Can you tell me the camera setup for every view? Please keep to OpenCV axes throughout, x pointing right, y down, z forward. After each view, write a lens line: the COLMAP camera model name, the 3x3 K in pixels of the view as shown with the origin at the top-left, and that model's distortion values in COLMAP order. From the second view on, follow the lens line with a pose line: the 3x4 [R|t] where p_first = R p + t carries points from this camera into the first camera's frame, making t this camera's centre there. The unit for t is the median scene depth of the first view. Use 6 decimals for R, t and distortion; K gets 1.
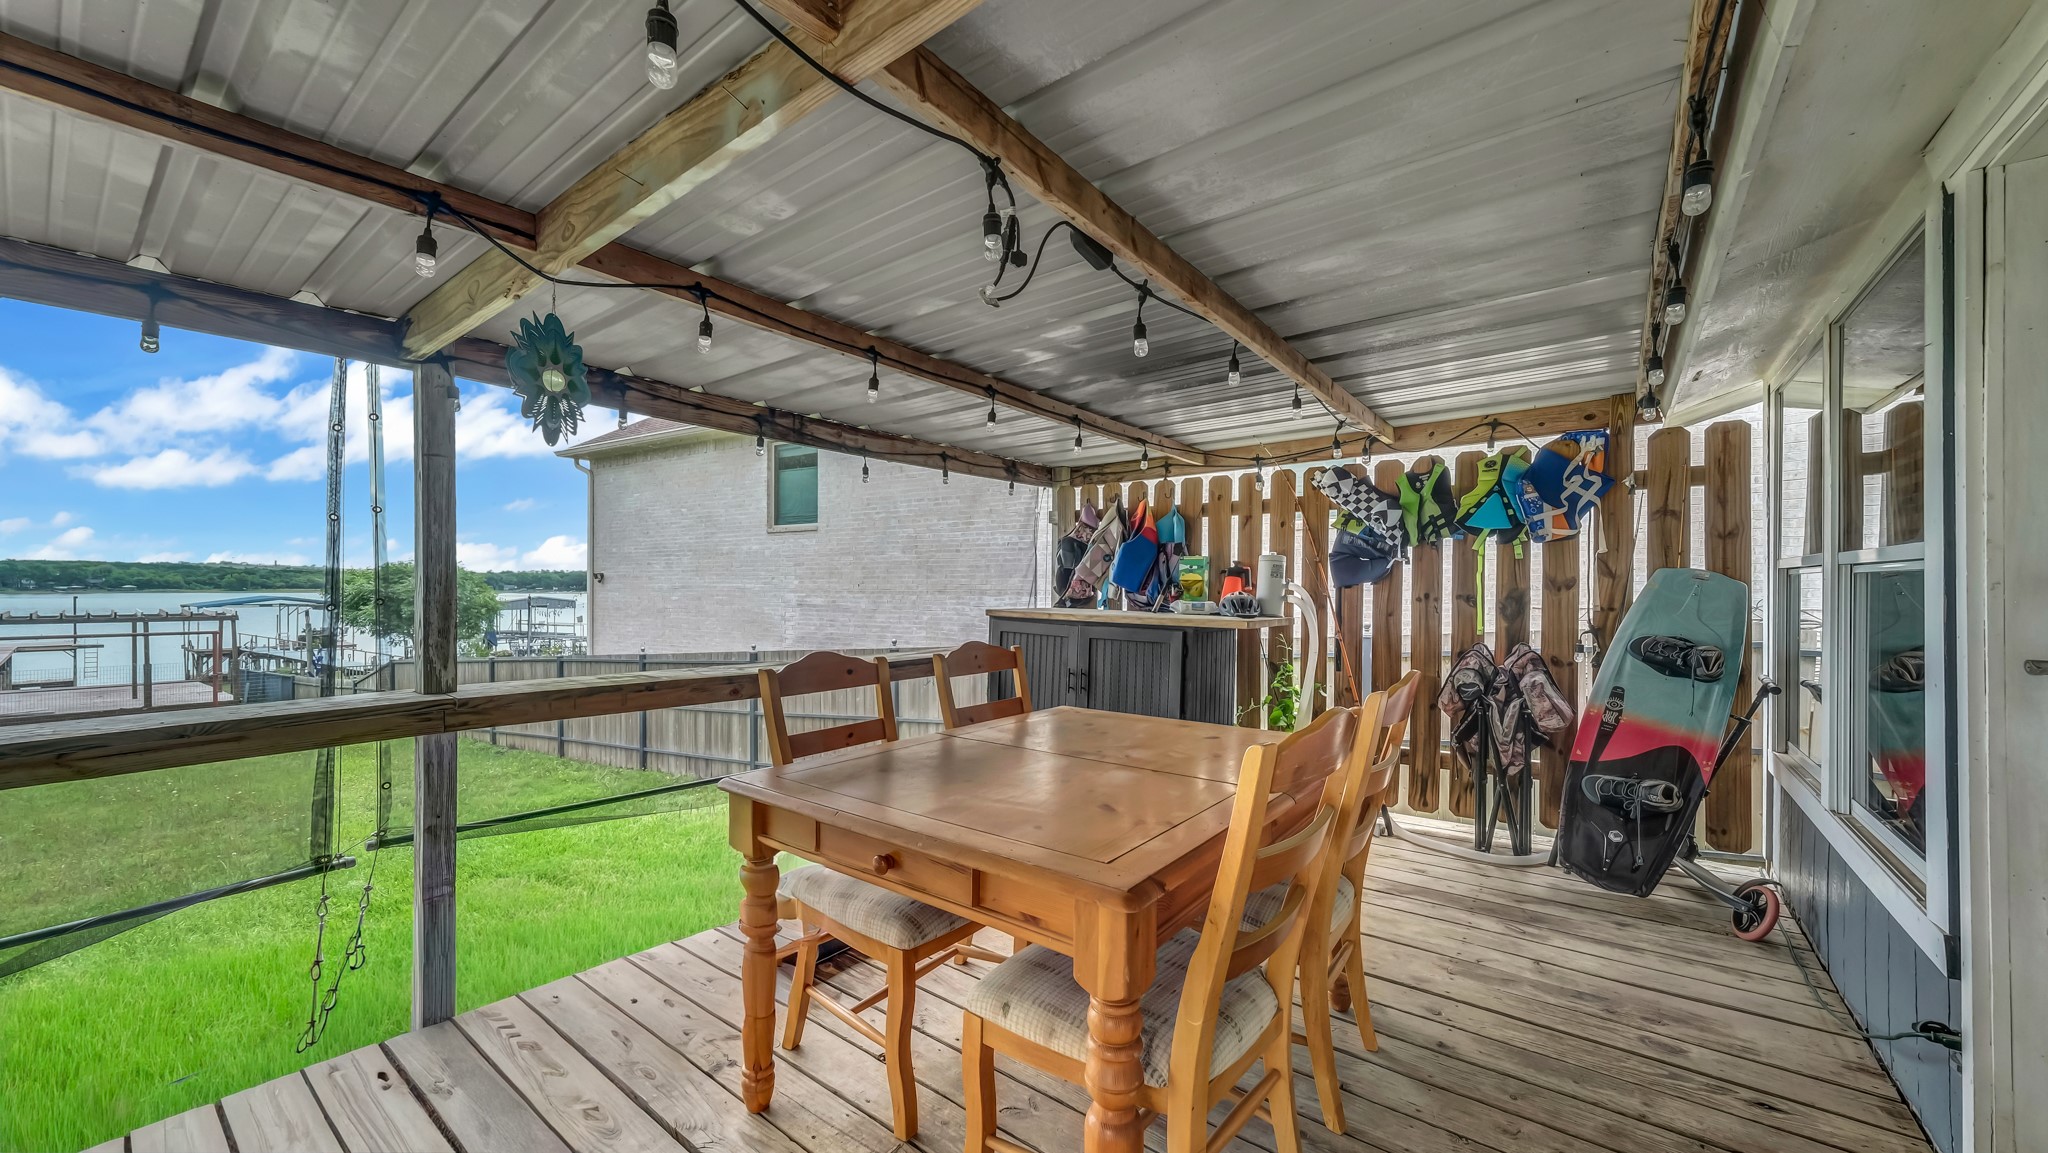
lens RADIAL K [[770.4, 0, 956.1], [0, 770.4, 601.5], [0, 0, 1]] dist [-0.000959, 0.000089]
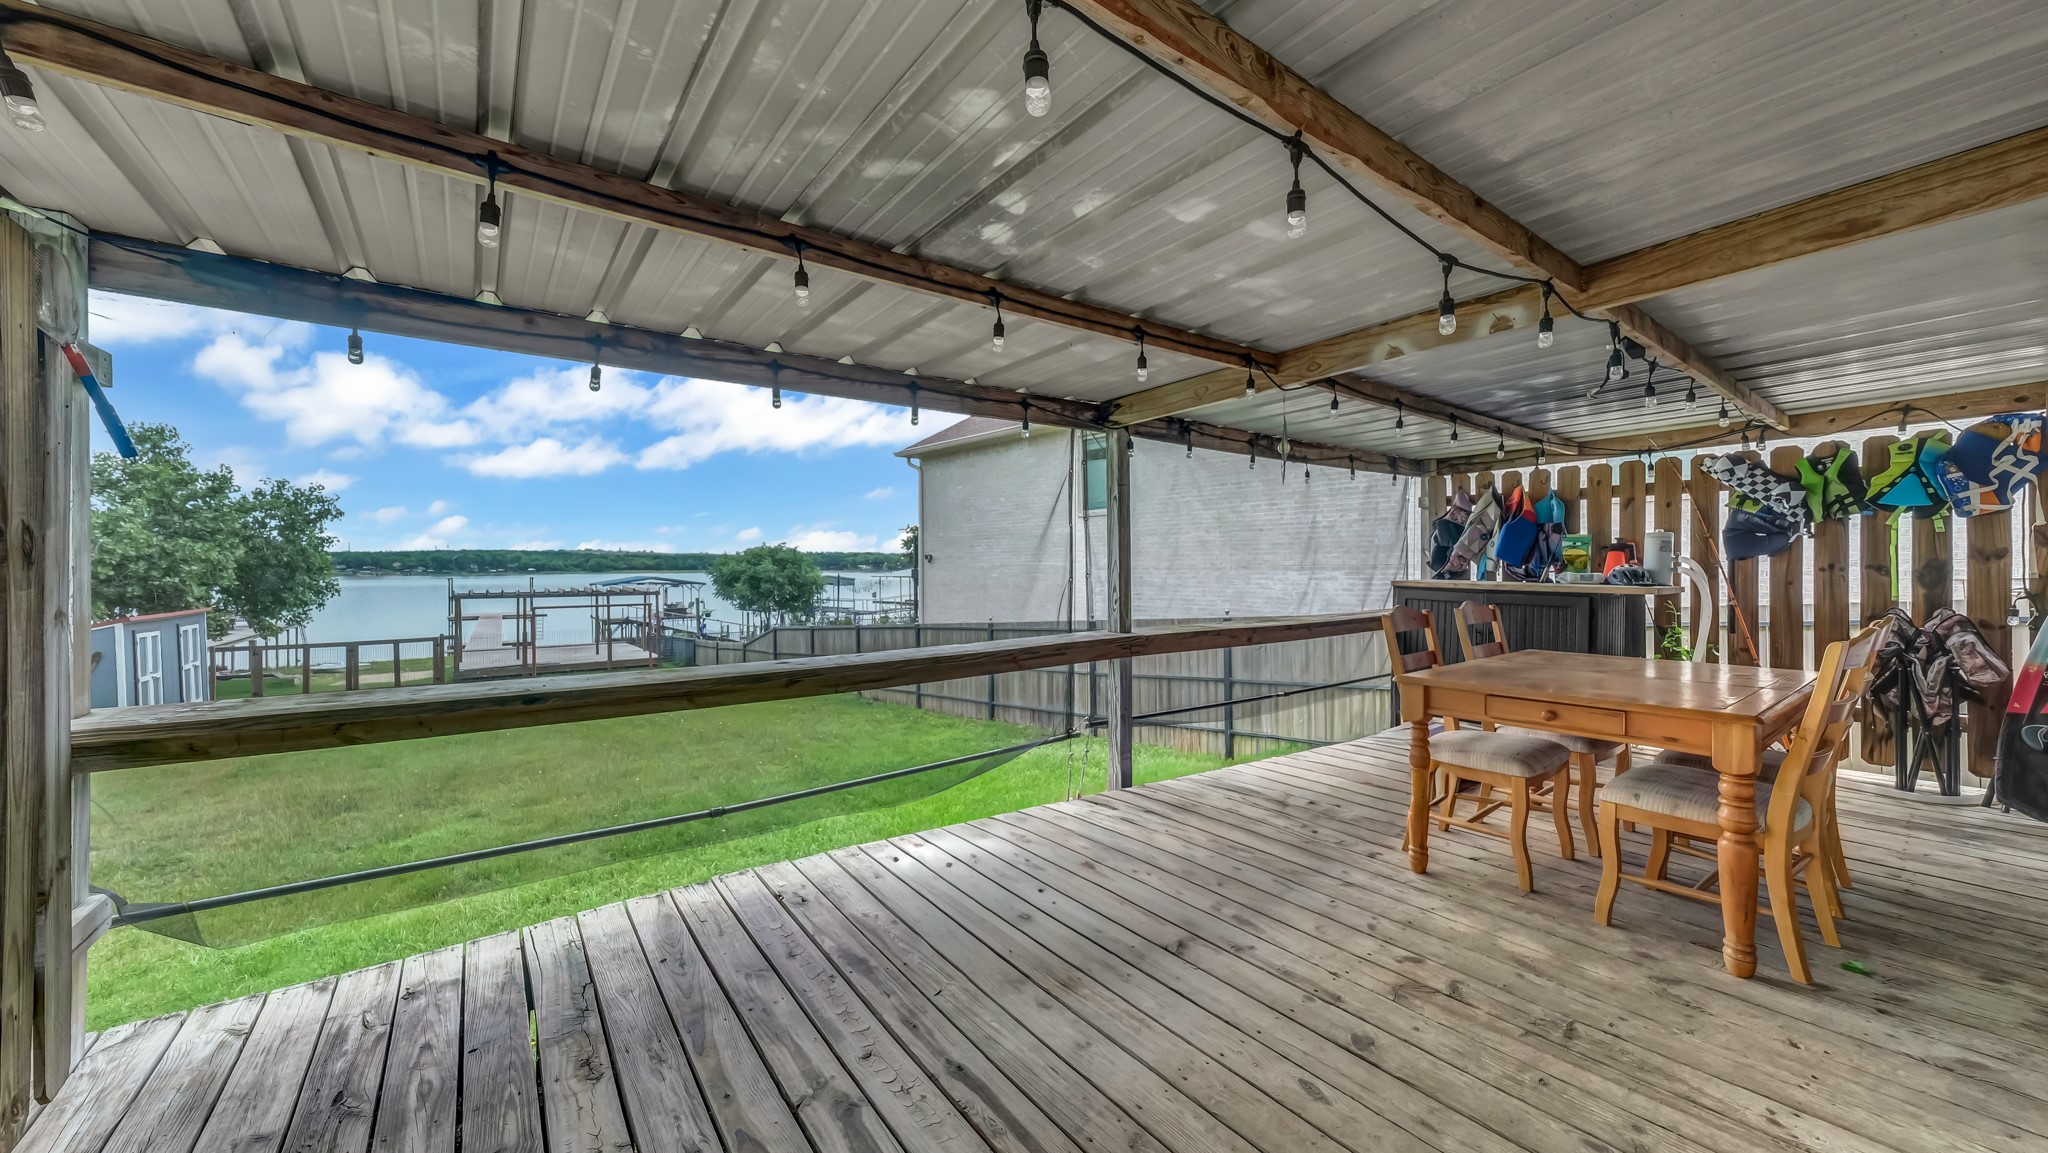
lens RADIAL K [[733.5, 0, 1044.8], [0, 733.5, 573.0], [0, 0, 1]] dist [0.001277, 0.004036]
pose [[0.976491, -0.007619, -0.215422, -0.267252], [0.006195, 0.999954, -0.007285, 0.002951], [0.215468, 0.005779, 0.976494, -0.286755]]
